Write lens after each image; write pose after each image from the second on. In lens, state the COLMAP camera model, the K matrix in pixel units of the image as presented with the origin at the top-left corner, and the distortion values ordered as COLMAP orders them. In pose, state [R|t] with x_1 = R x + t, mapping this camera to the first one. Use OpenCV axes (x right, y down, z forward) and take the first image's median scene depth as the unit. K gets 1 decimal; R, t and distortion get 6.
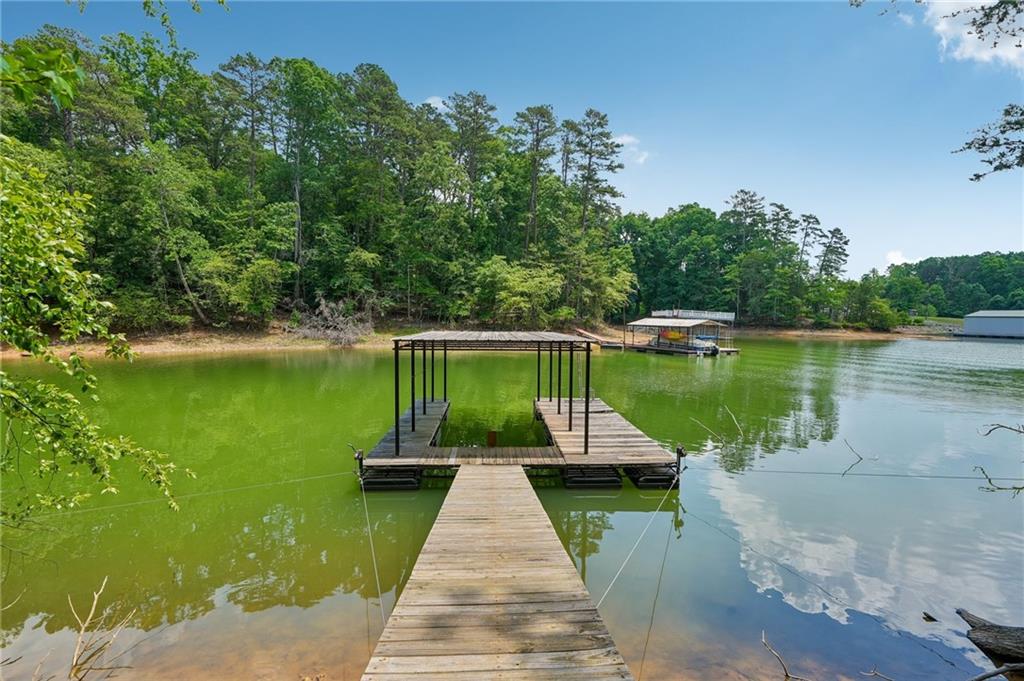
lens RADIAL K [[454.6, 0, 510.4], [0, 454.6, 339.2], [0, 0, 1]] dist [0.000945, -0.000467]
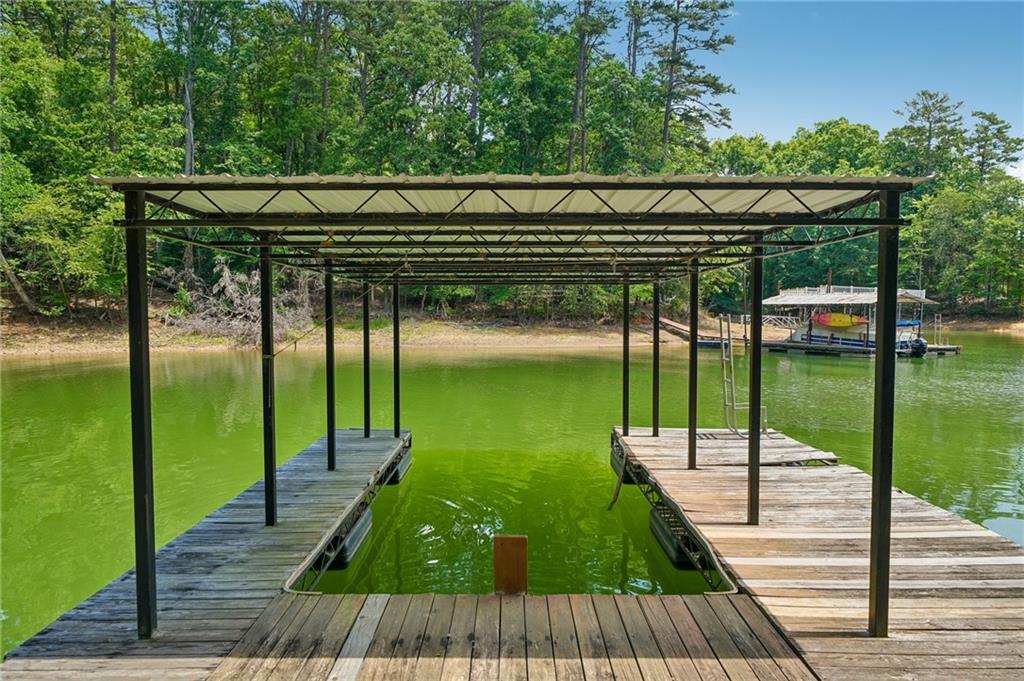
lens RADIAL K [[693.1, 0, 507.9], [0, 693.1, 345.7], [0, 0, 1]] dist [0.000898, -0.000834]
pose [[0.998829, -0.007707, -0.047763, -0.003705], [0.007606, 0.999968, -0.002310, 0.015478], [0.047780, 0.001944, 0.998856, 0.103937]]
